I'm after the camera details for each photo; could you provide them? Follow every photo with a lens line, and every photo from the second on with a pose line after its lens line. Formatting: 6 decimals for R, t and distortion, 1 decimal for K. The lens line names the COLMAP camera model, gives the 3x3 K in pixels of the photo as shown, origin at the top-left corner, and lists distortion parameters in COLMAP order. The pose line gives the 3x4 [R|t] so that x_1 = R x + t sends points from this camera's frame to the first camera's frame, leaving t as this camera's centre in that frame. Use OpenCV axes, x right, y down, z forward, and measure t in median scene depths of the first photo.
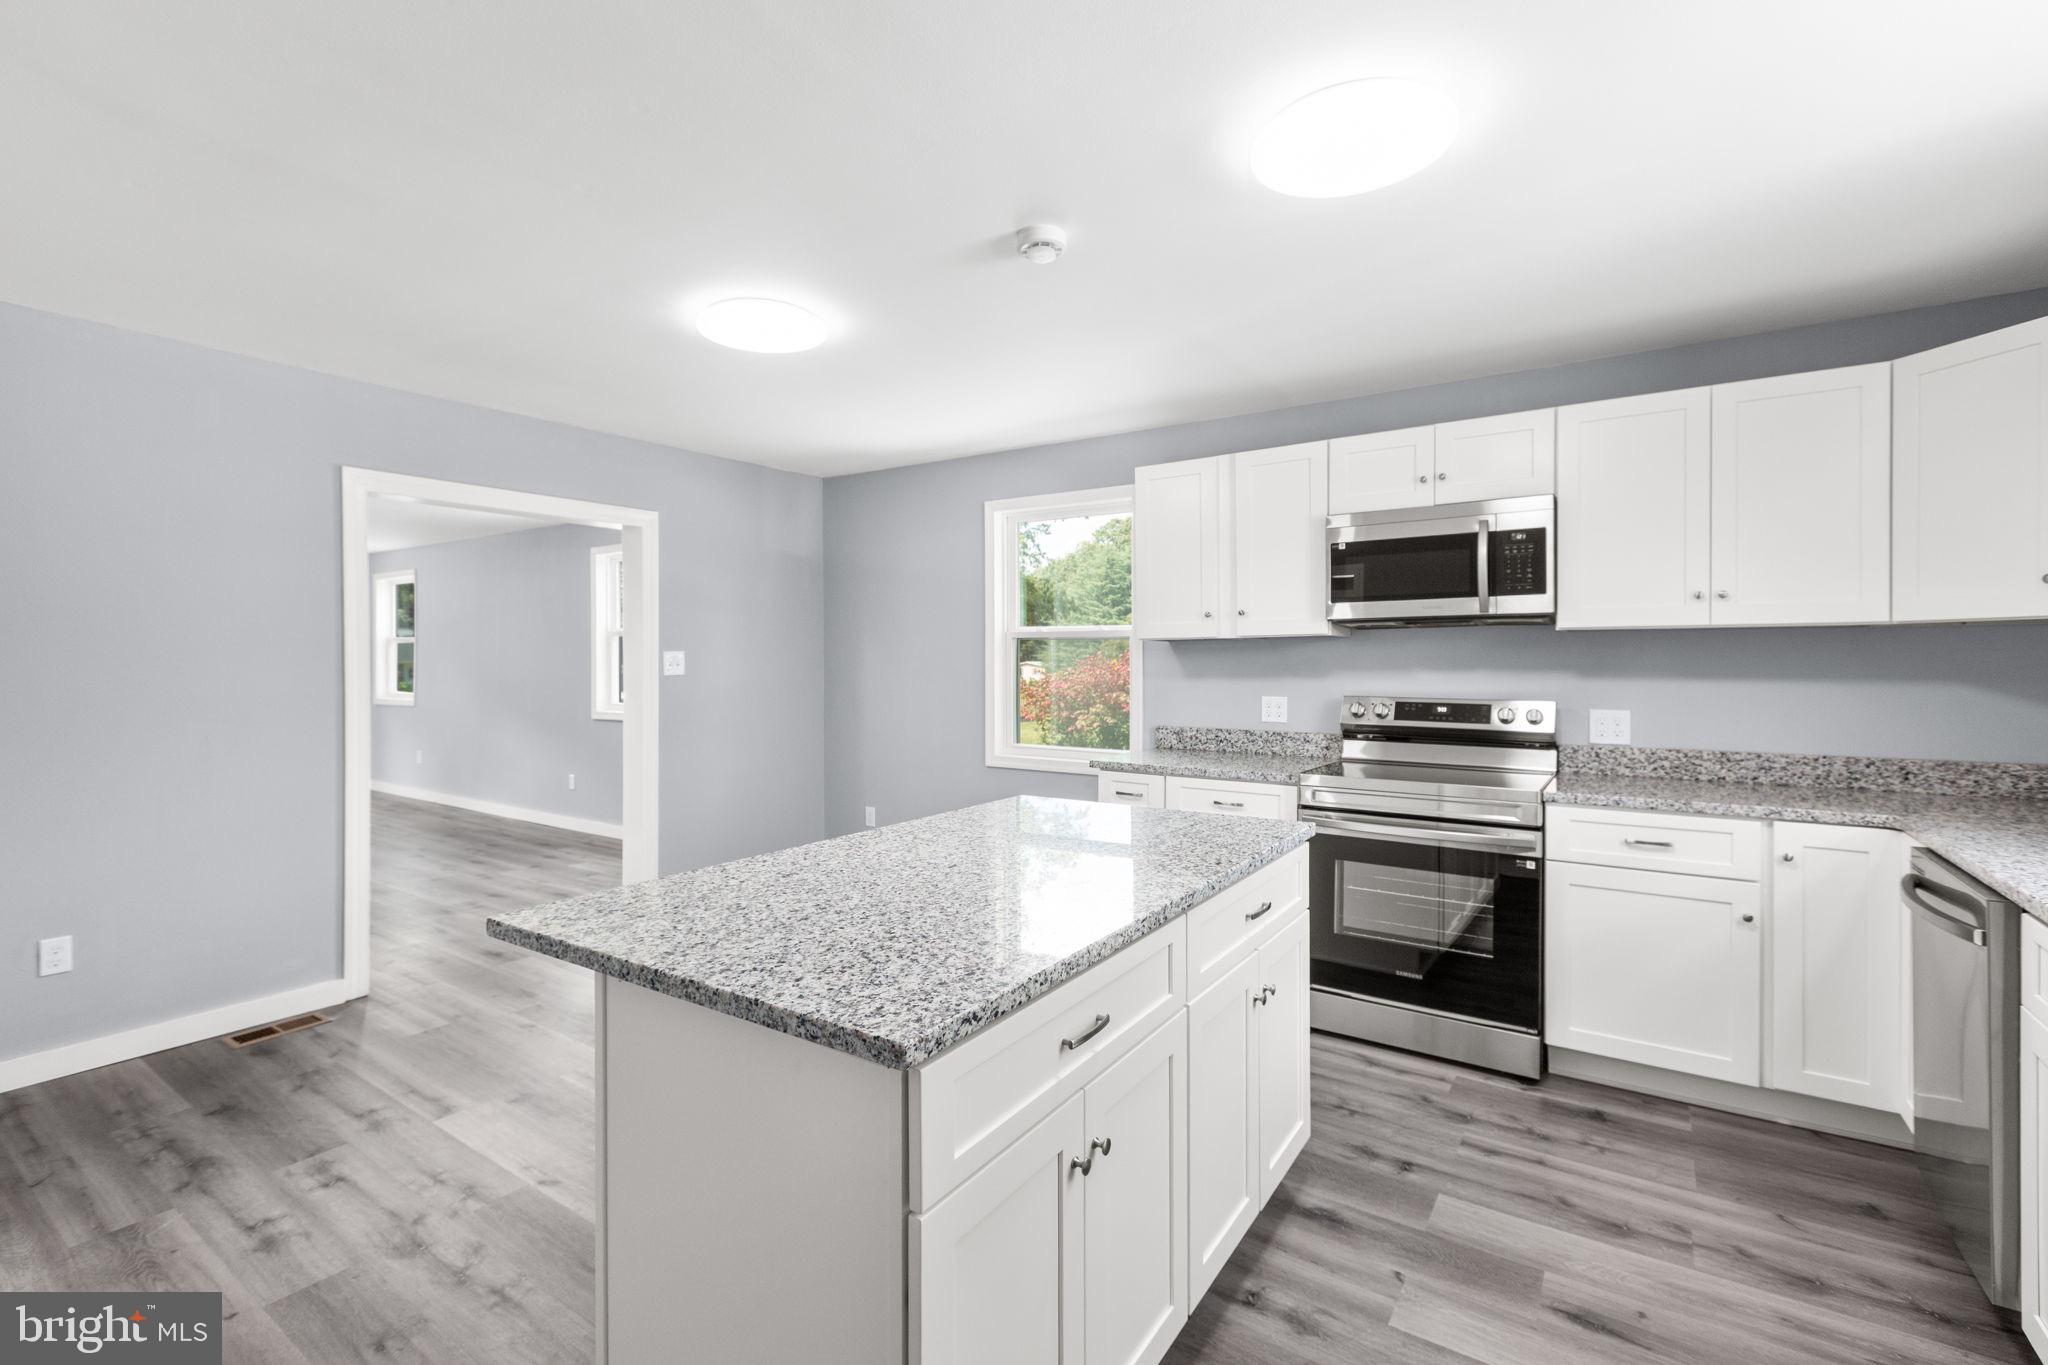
lens RADIAL K [[916.7, 0, 1030.1], [0, 916.7, 637.5], [0, 0, 1]] dist [-0.000894, 0.001046]
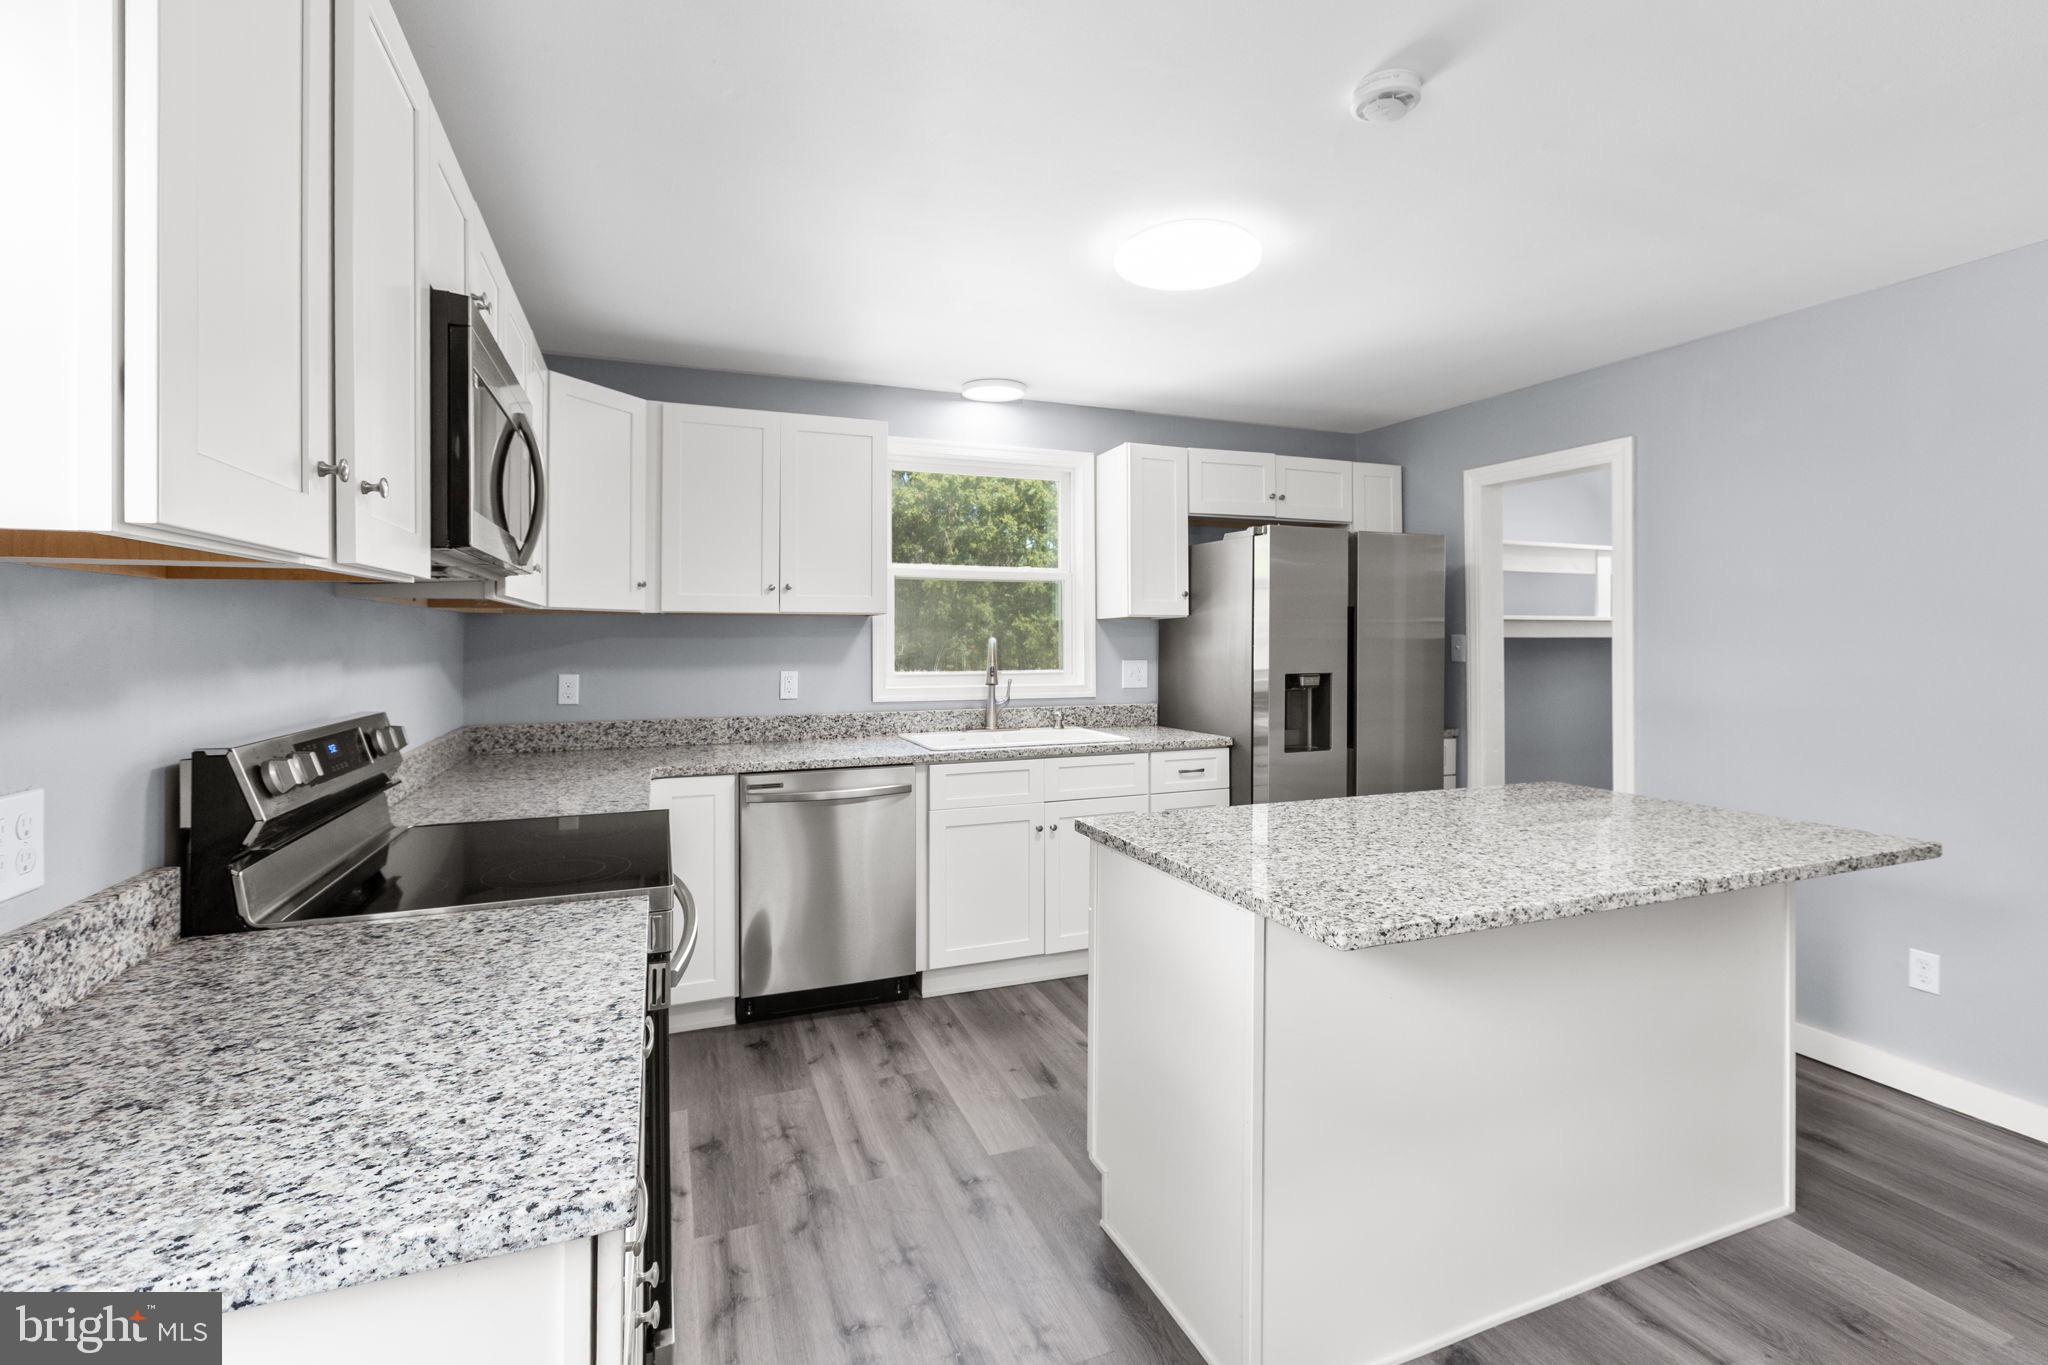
lens RADIAL K [[916.7, 0, 1023.3], [0, 916.7, 651.7], [0, 0, 1]] dist [-0.000894, 0.001046]
pose [[-0.821310, -0.006185, 0.570449, -0.171069], [-0.011350, 0.999920, -0.005500, 0.039971], [-0.570370, -0.010992, -0.821315, 1.792262]]
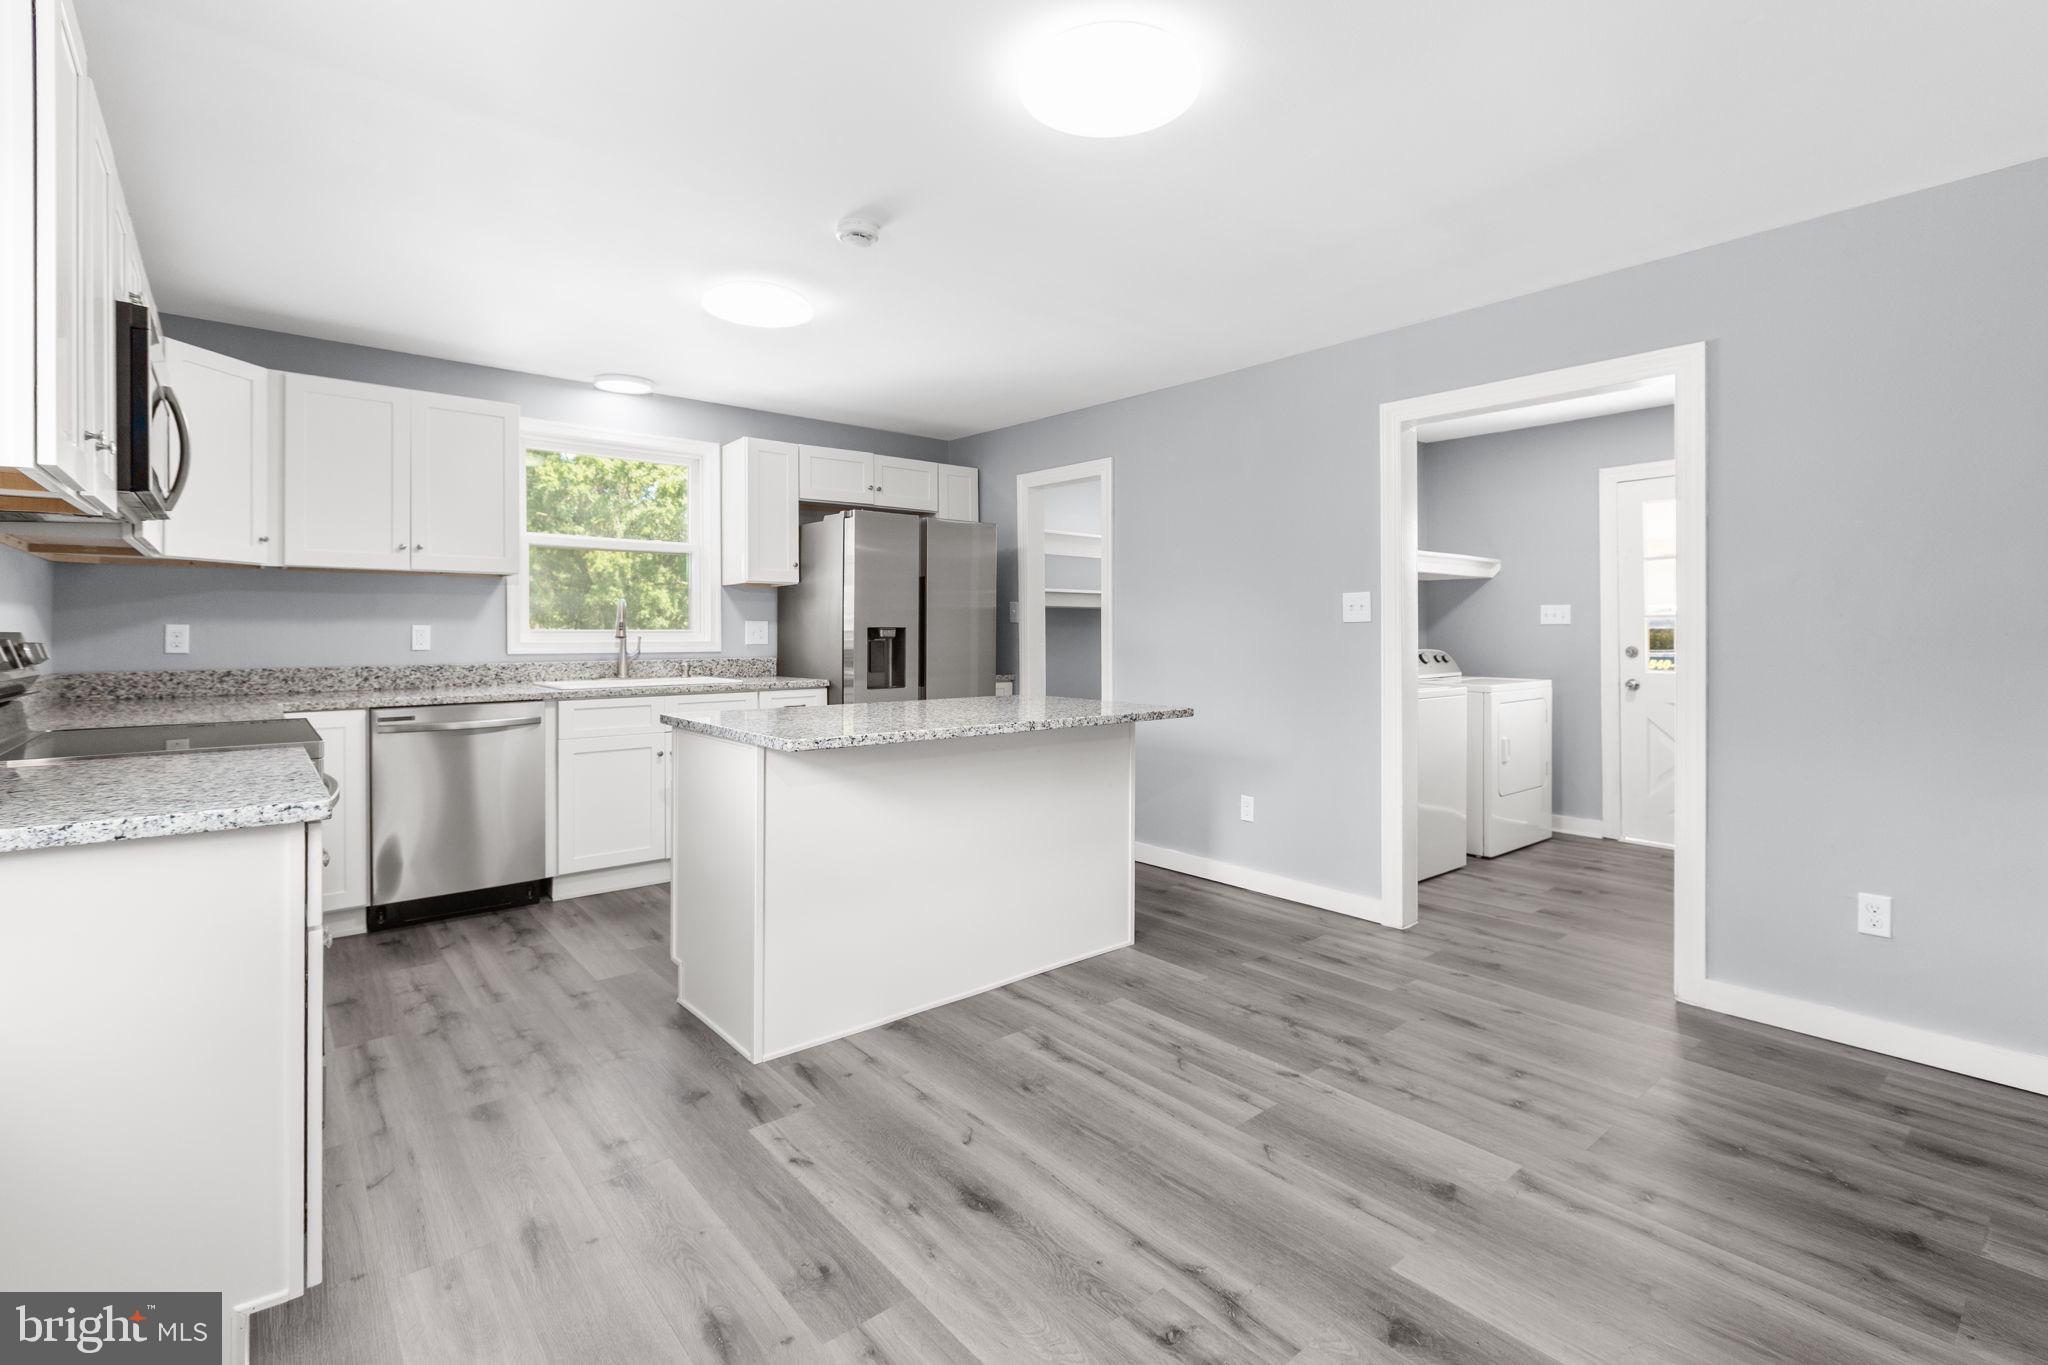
lens RADIAL K [[916.7, 0, 1006.0], [0, 916.7, 644.1], [0, 0, 1]] dist [-0.000894, 0.001046]
pose [[-0.958001, -0.005550, 0.286710, -0.507481], [-0.007308, 0.999960, -0.005063, 0.108758], [-0.286670, -0.006946, -0.958004, 2.077411]]
